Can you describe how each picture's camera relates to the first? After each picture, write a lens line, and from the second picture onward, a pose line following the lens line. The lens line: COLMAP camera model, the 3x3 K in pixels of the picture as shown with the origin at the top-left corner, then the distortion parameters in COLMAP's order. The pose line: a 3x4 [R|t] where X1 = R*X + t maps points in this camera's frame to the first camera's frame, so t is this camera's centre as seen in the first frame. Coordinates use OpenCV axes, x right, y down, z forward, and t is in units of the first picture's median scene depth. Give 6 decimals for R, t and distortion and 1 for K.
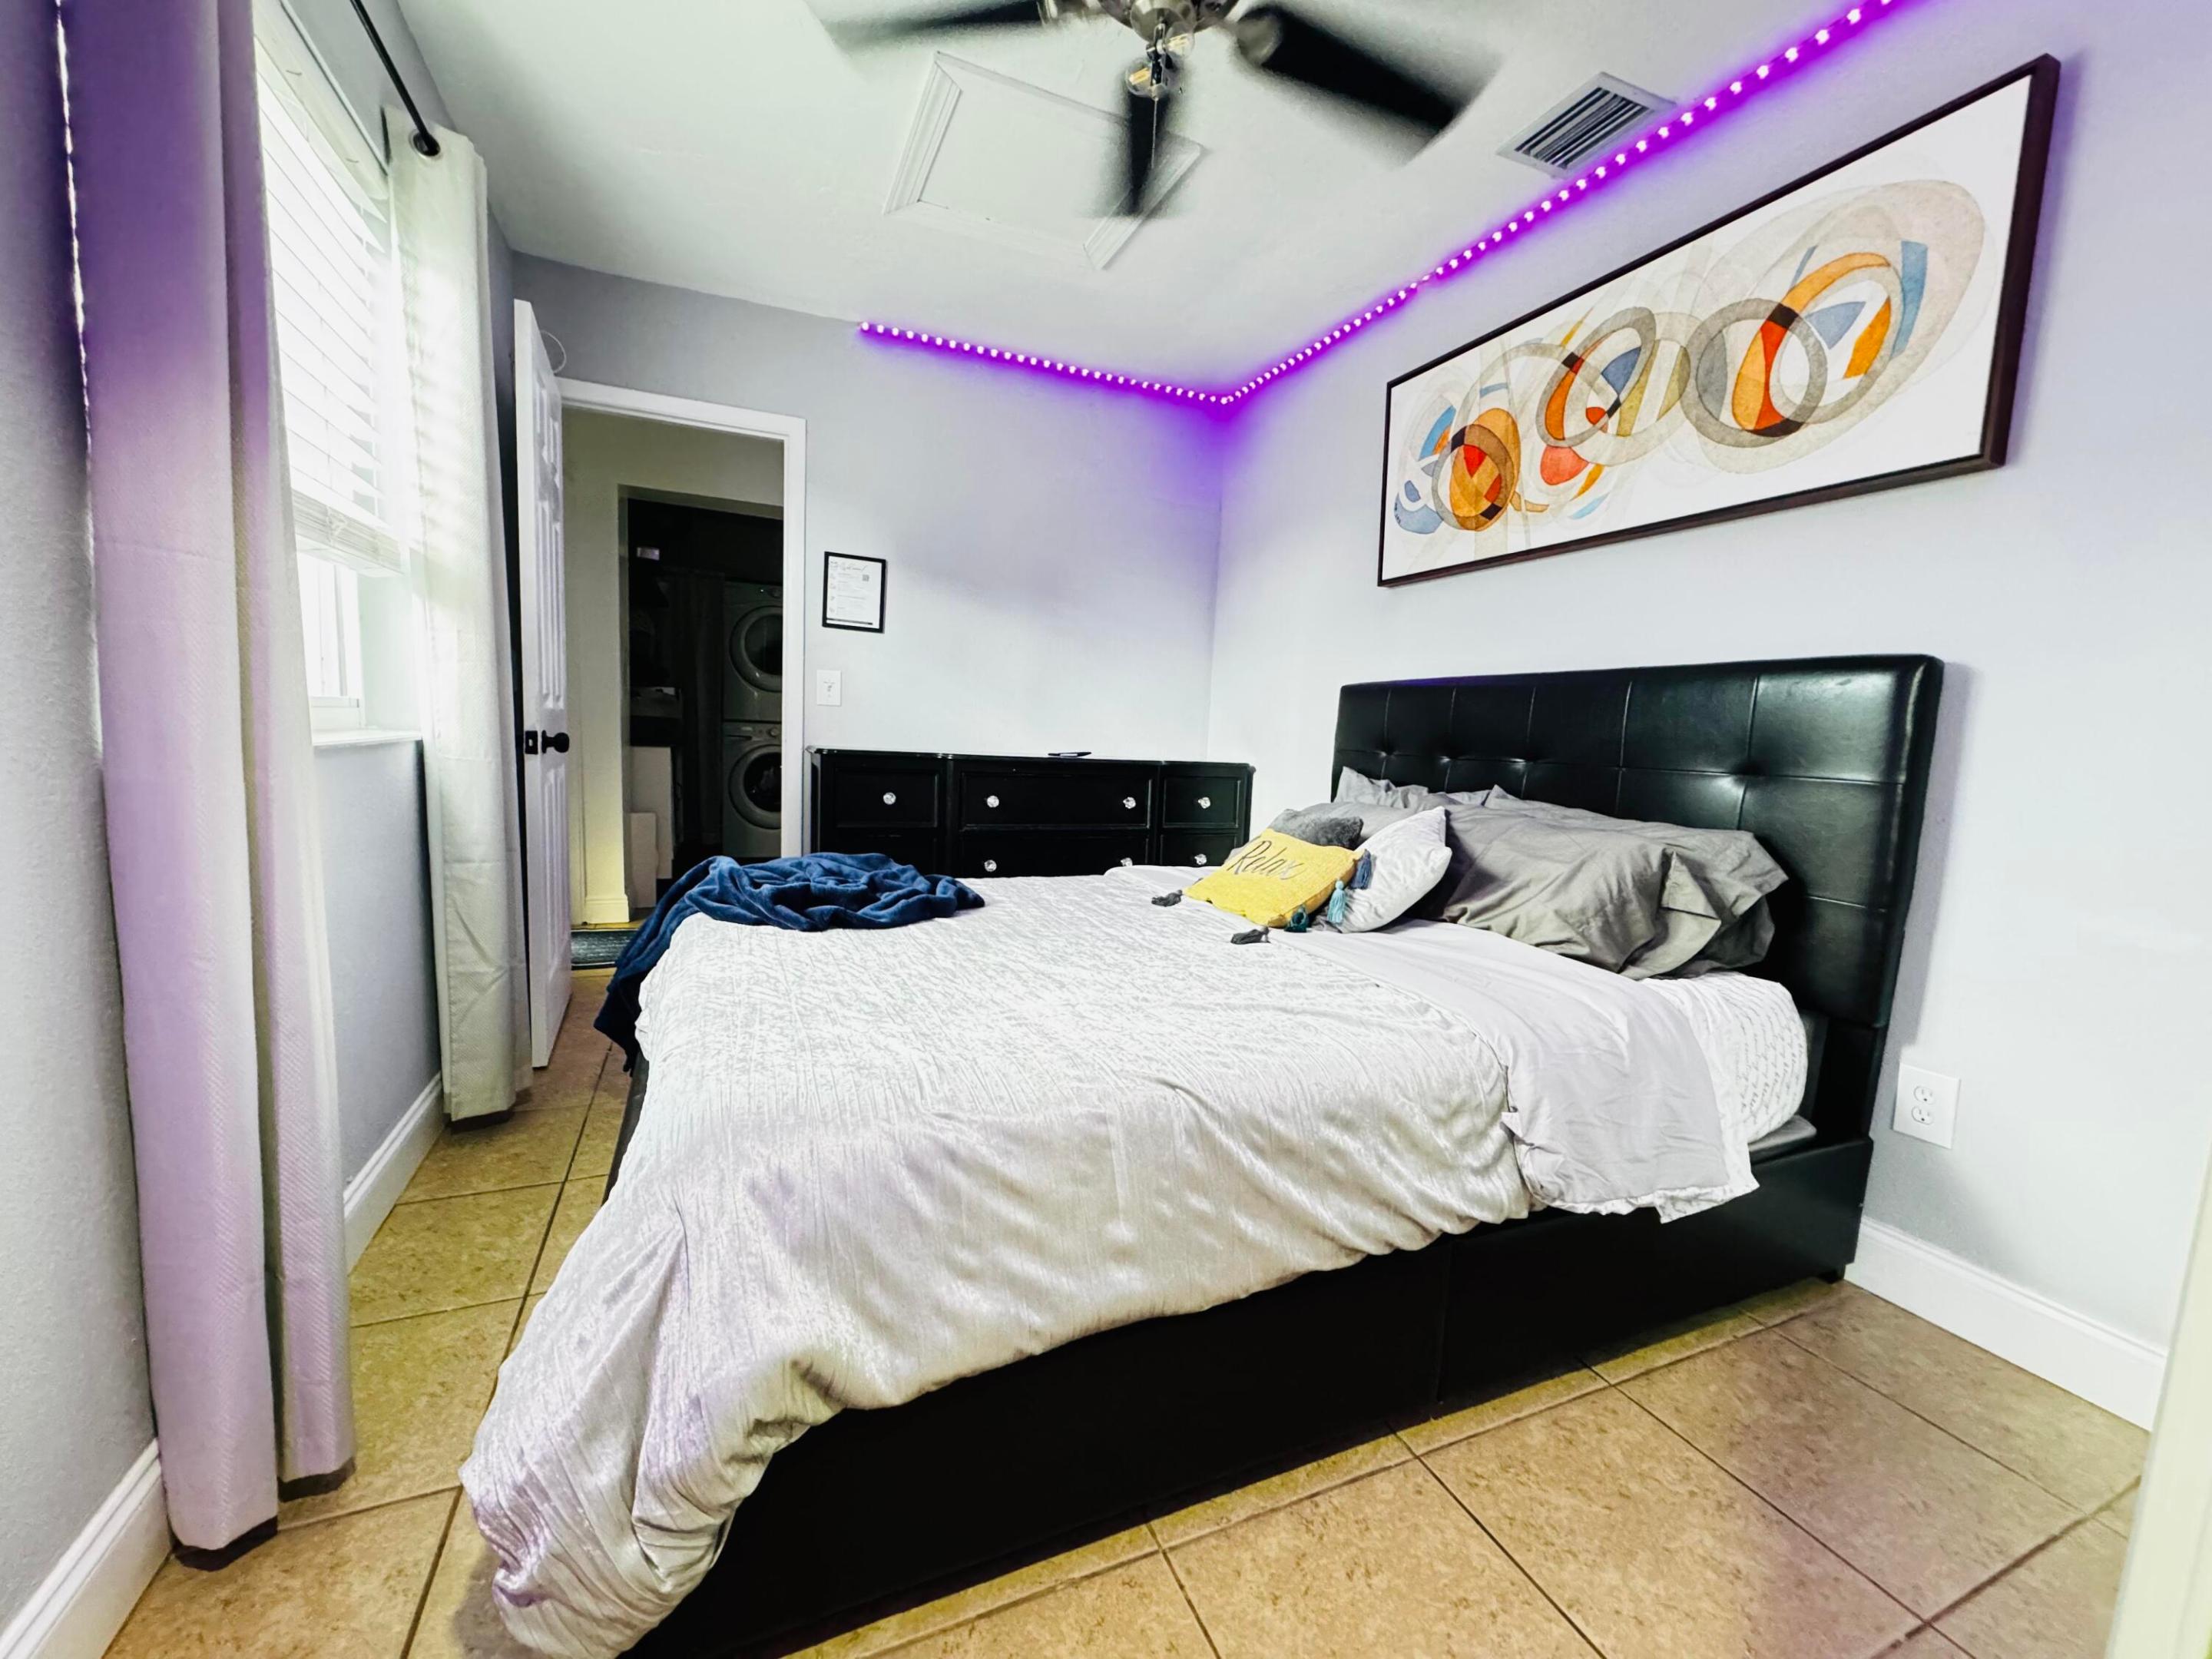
lens RADIAL K [[879.1, 0, 1099.0], [0, 879.1, 820.5], [0, 0, 1]] dist [-0.000821, -0.000228]
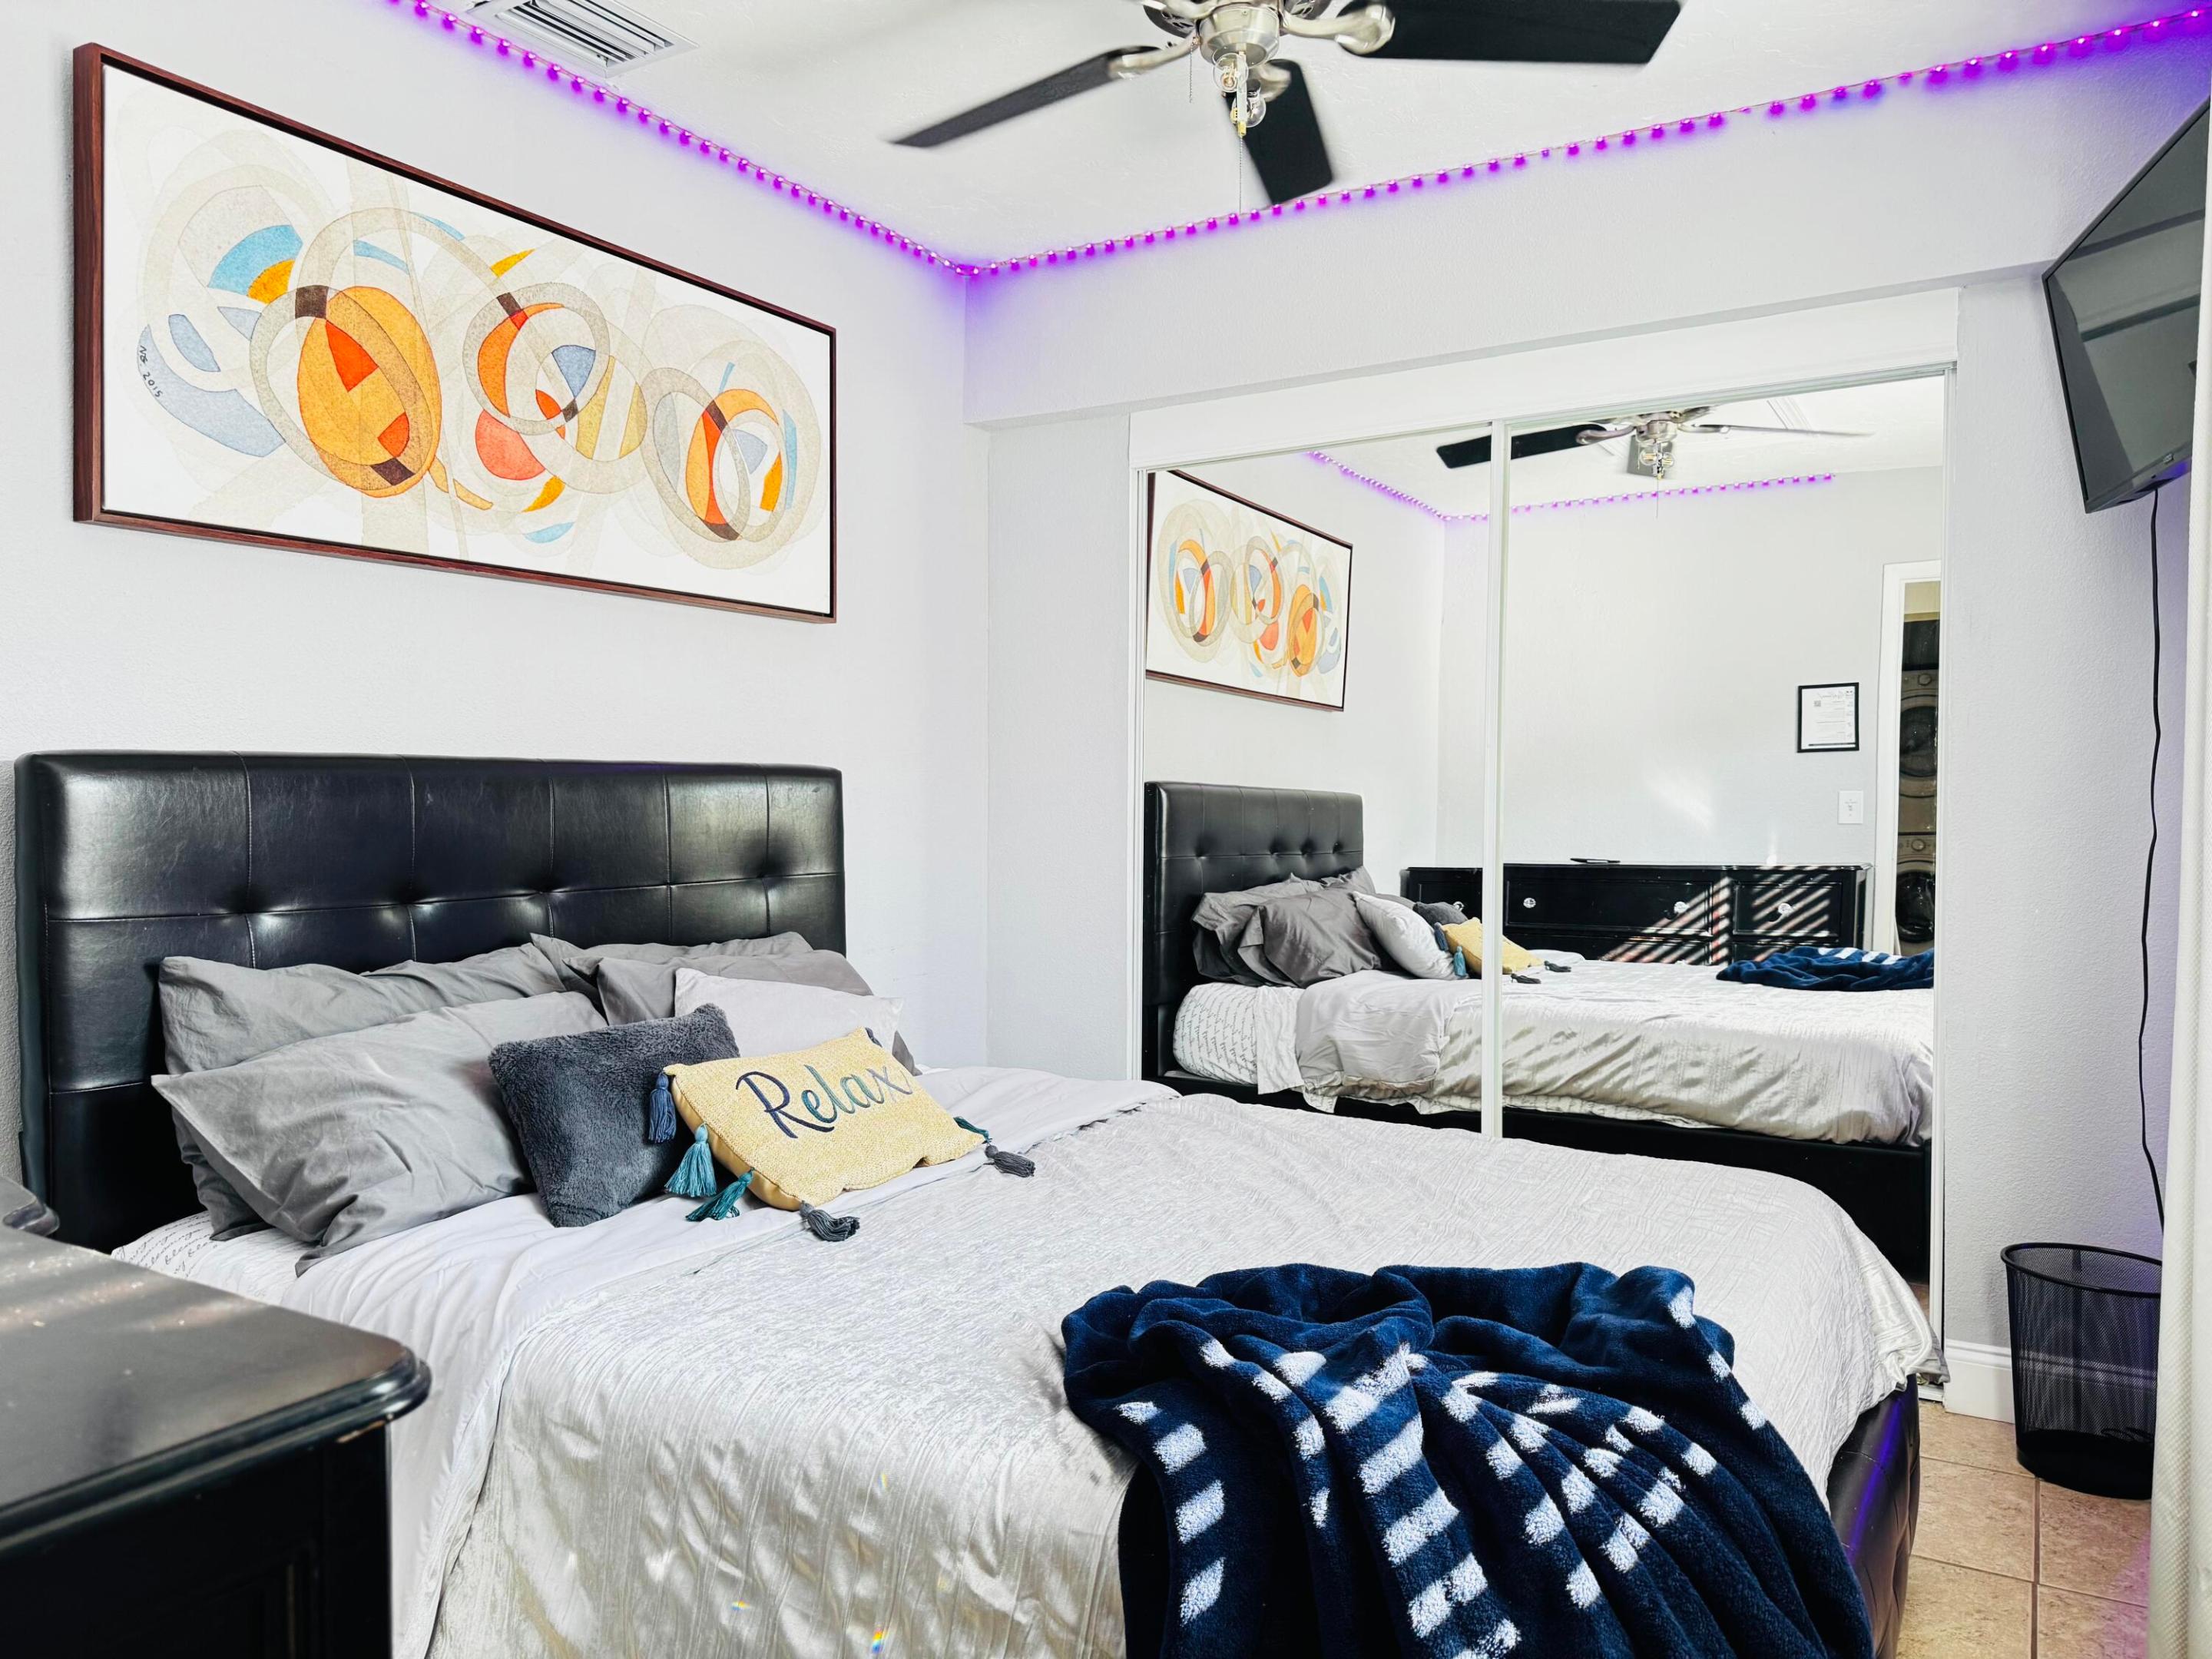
lens RADIAL K [[1562.1, 0, 1090.8], [0, 1562.1, 830.2], [0, 0, 1]] dist [0.092266, -0.146786]
pose [[-0.568710, -0.022225, 0.822238, -0.732518], [0.088093, 0.992240, 0.087751, -0.192421], [-0.817807, 0.122338, -0.562338, 1.383620]]
